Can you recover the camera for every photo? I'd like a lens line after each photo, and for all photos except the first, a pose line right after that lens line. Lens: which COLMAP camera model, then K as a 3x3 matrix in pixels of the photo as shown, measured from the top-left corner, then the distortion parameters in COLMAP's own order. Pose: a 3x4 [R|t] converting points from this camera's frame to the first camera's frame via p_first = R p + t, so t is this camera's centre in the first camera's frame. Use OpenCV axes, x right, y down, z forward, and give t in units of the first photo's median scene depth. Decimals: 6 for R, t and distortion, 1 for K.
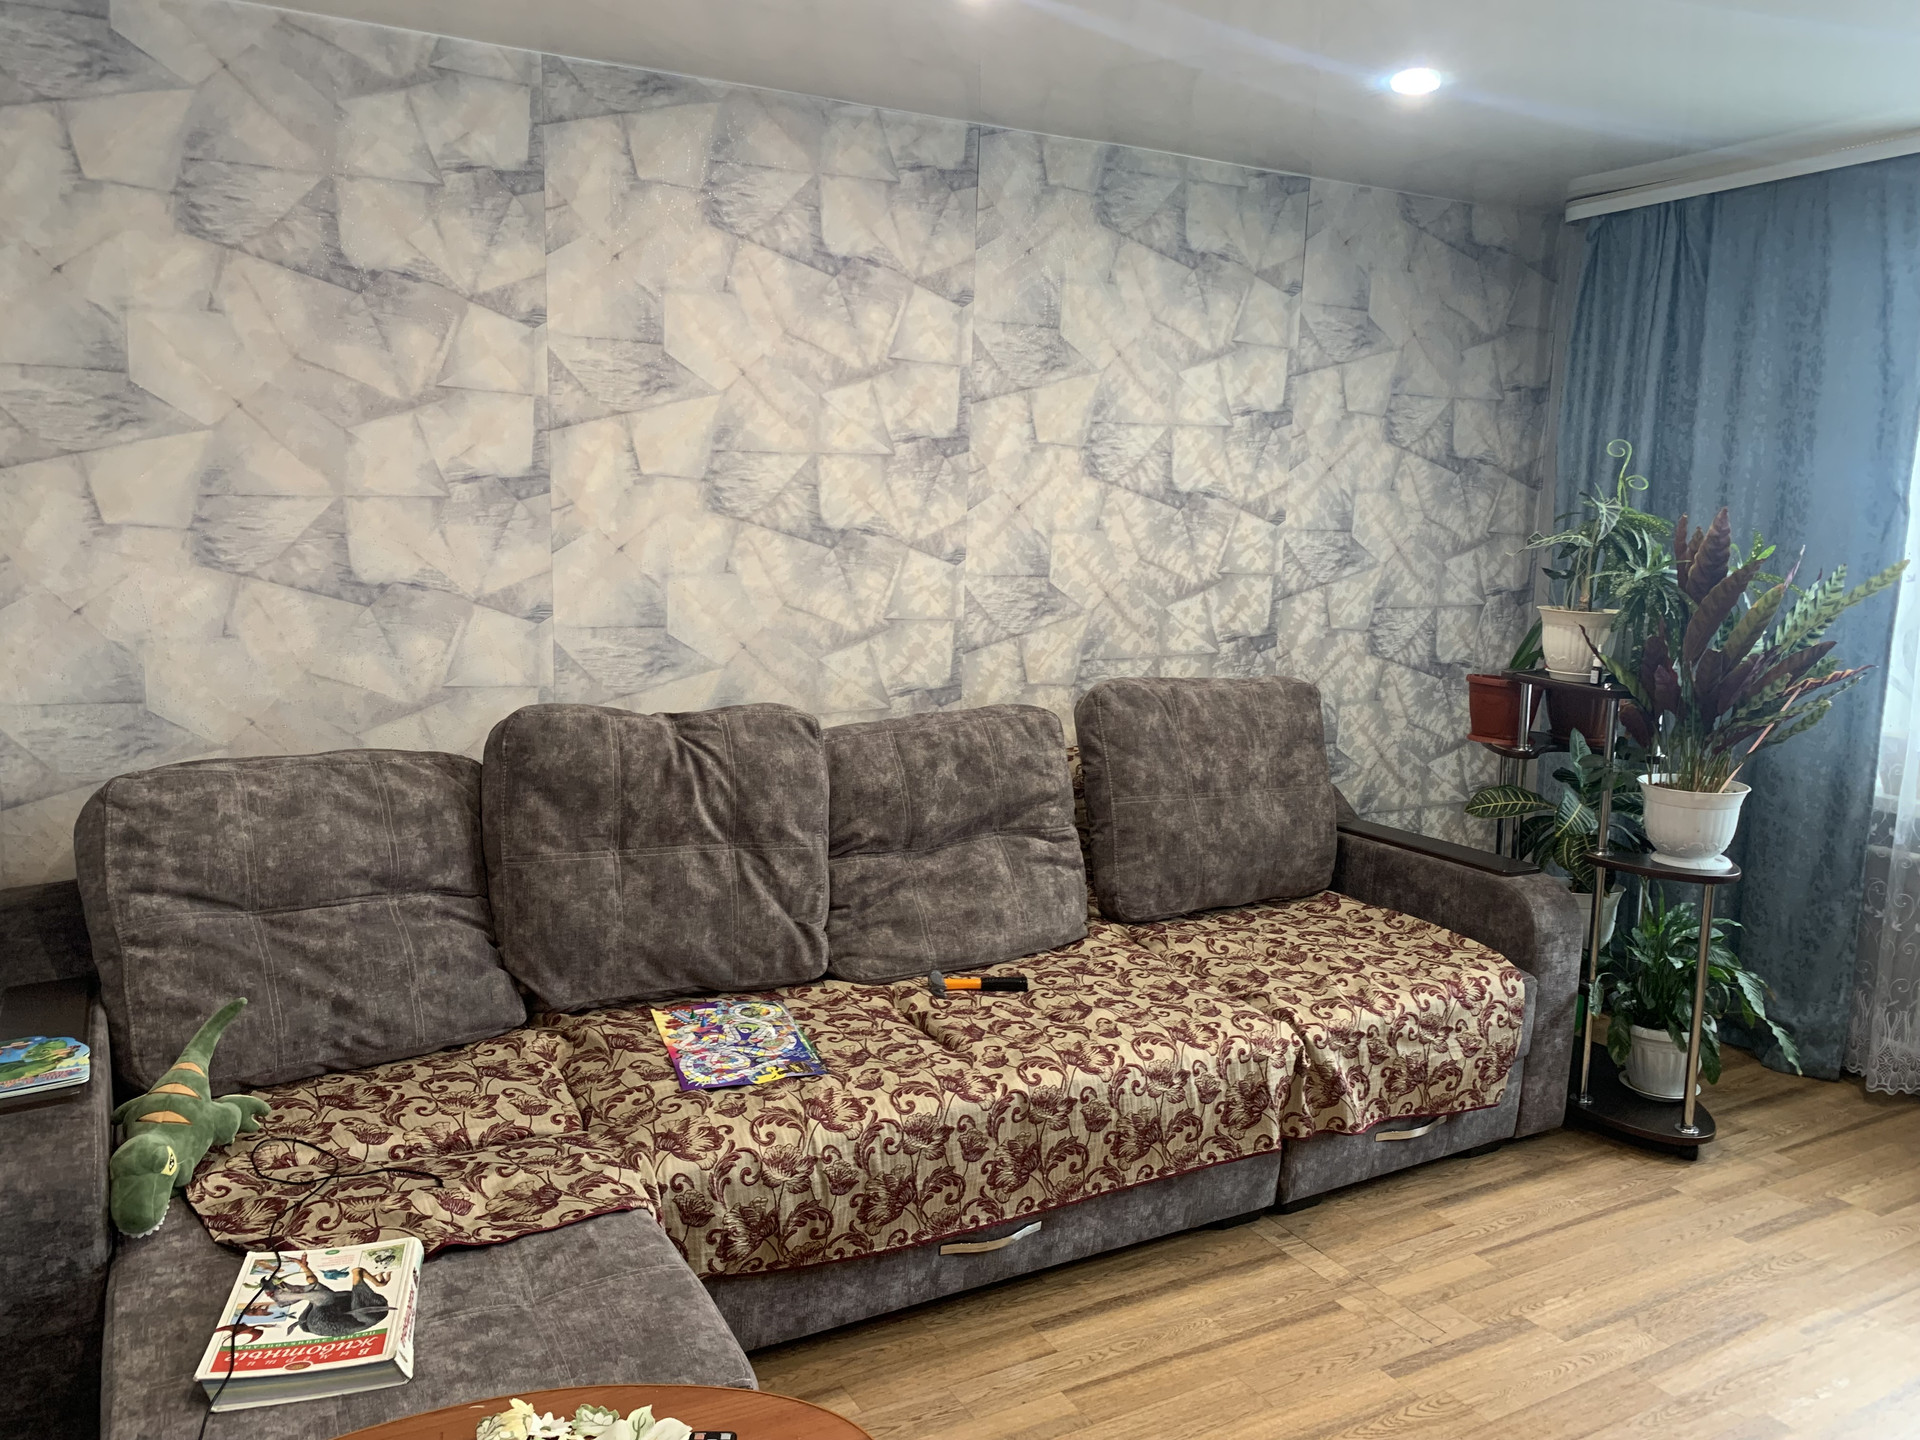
lens RADIAL K [[1430.0, 0, 960.0], [0, 1430.0, 720.0], [0, 0, 1]] dist [0.068478, -0.119428]
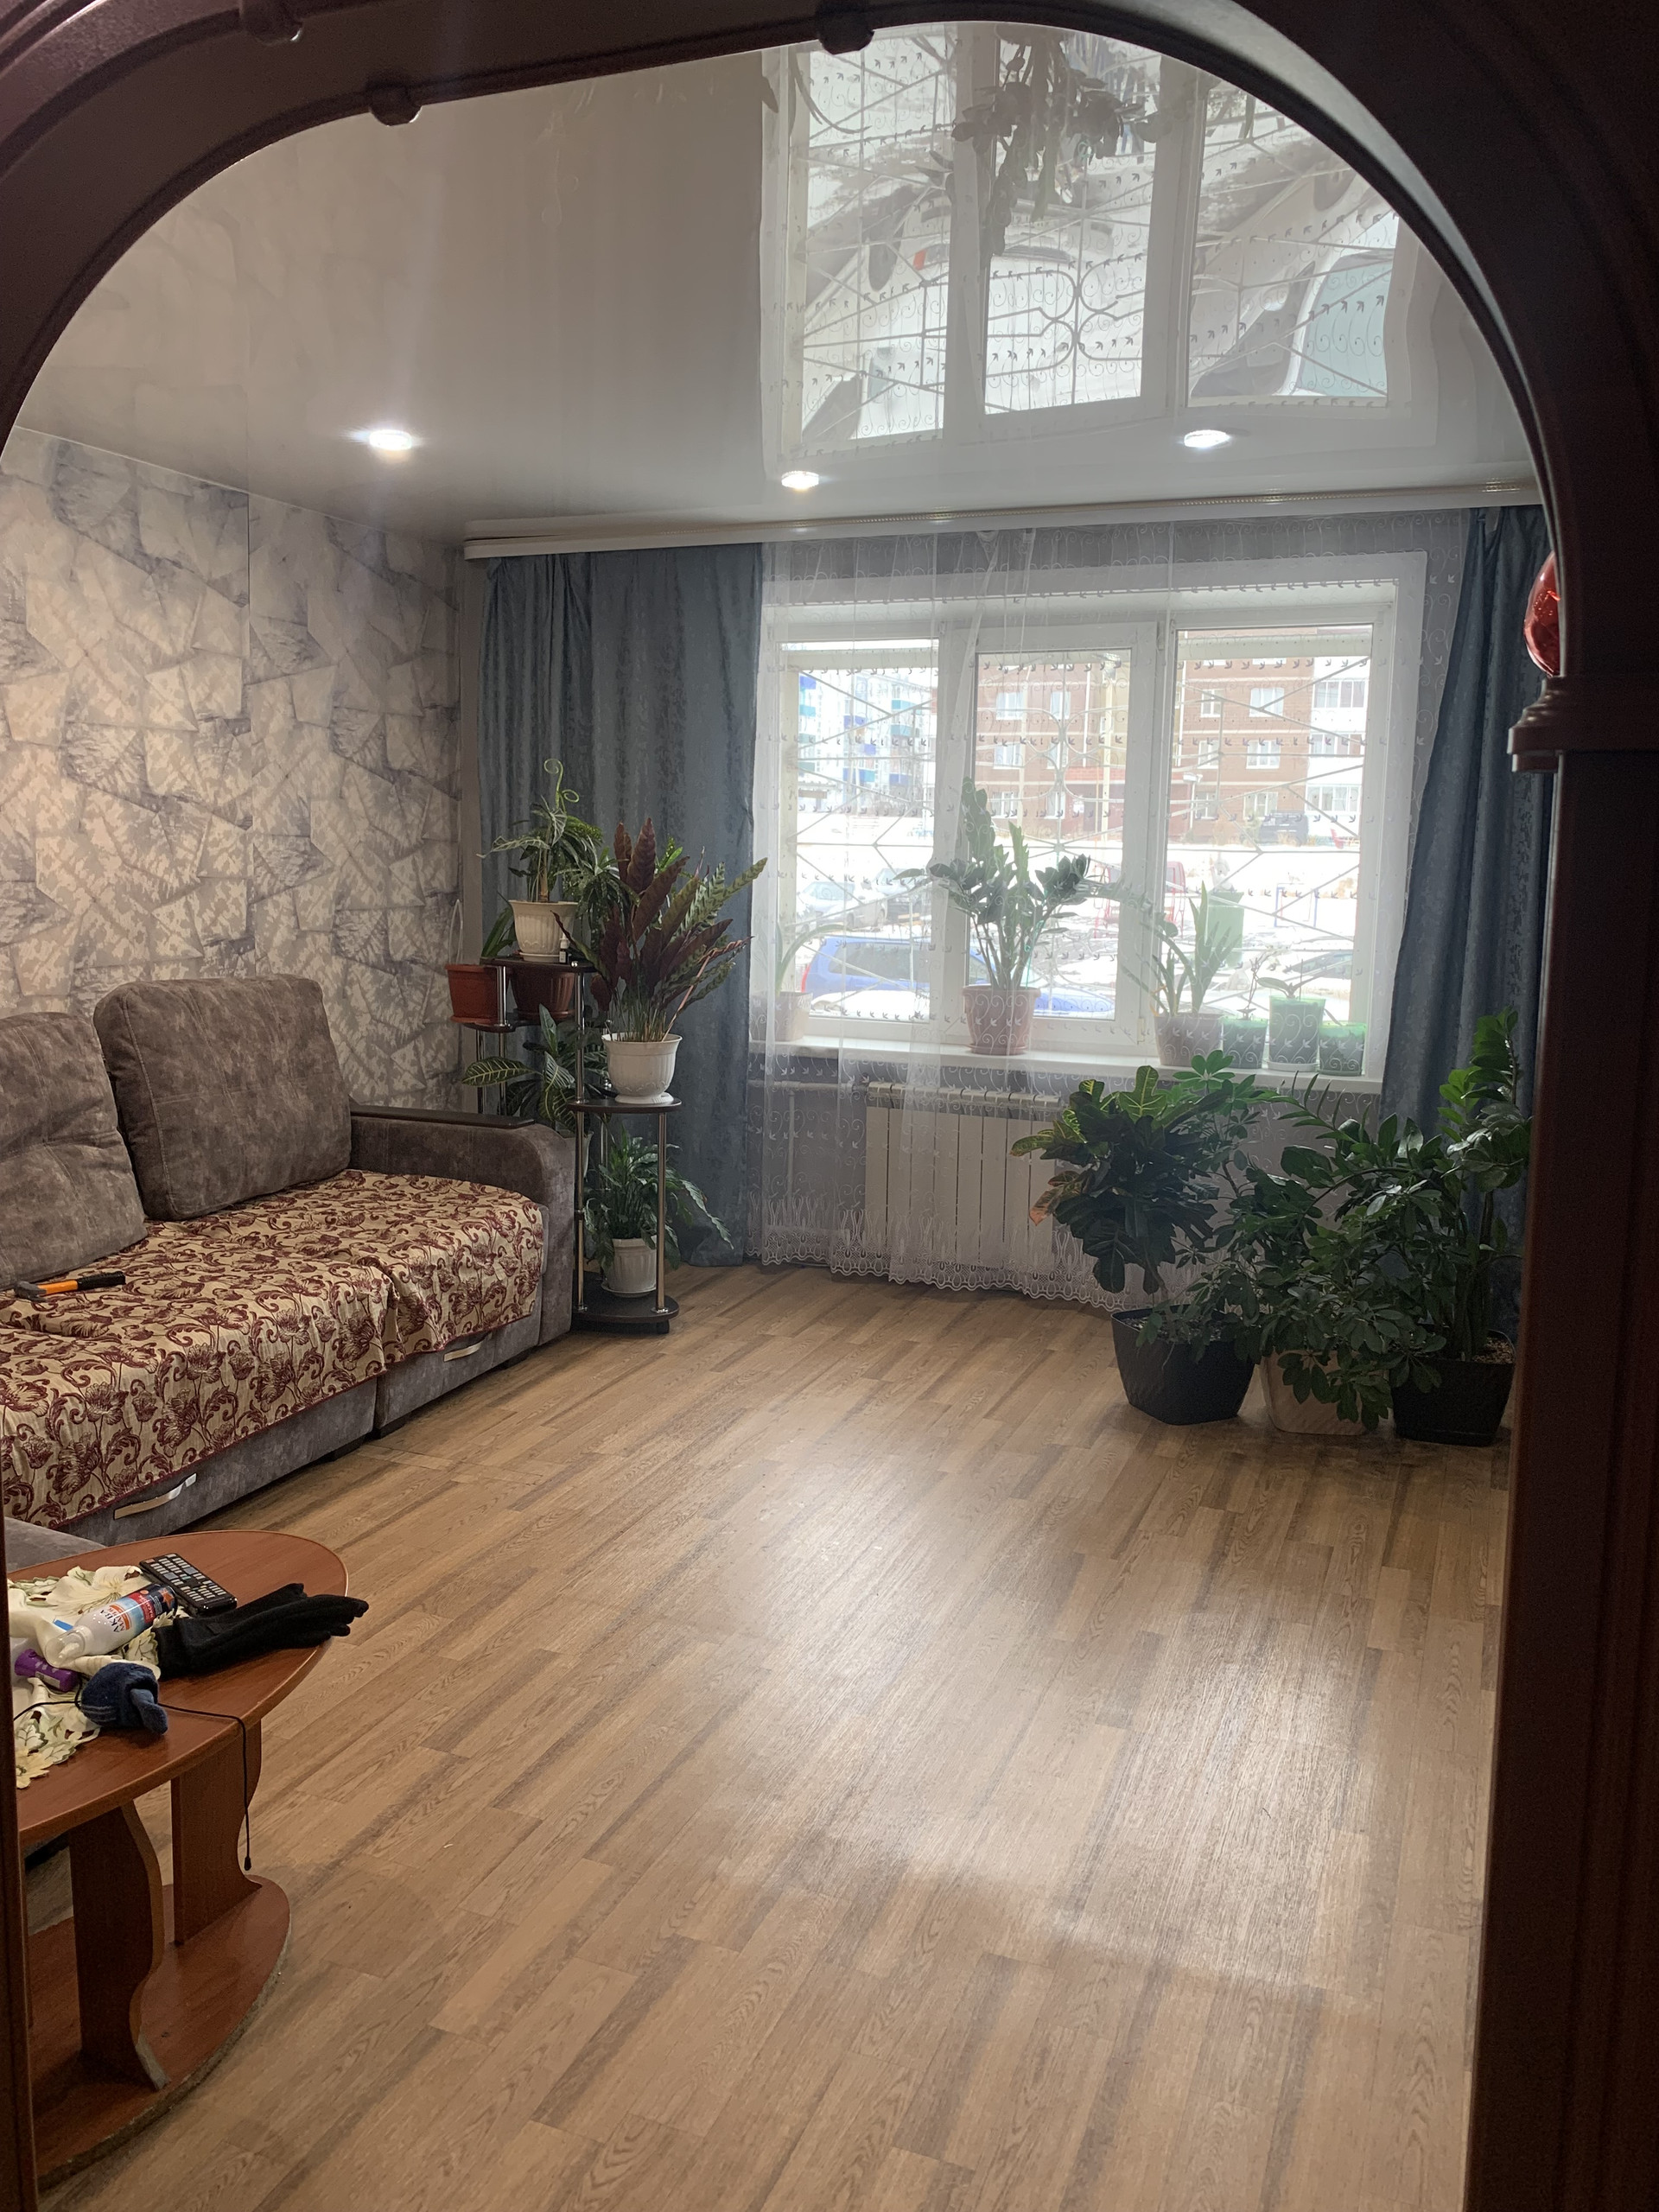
lens RADIAL K [[1647.4, 0, 829.5], [0, 1647.4, 1106.0], [0, 0, 1]] dist [0.068478, -0.119428]
pose [[0.775107, -0.102302, 0.623494, -0.253021], [0.085115, 0.994716, 0.057400, 0.032443], [-0.626071, 0.008578, 0.779719, -0.214427]]
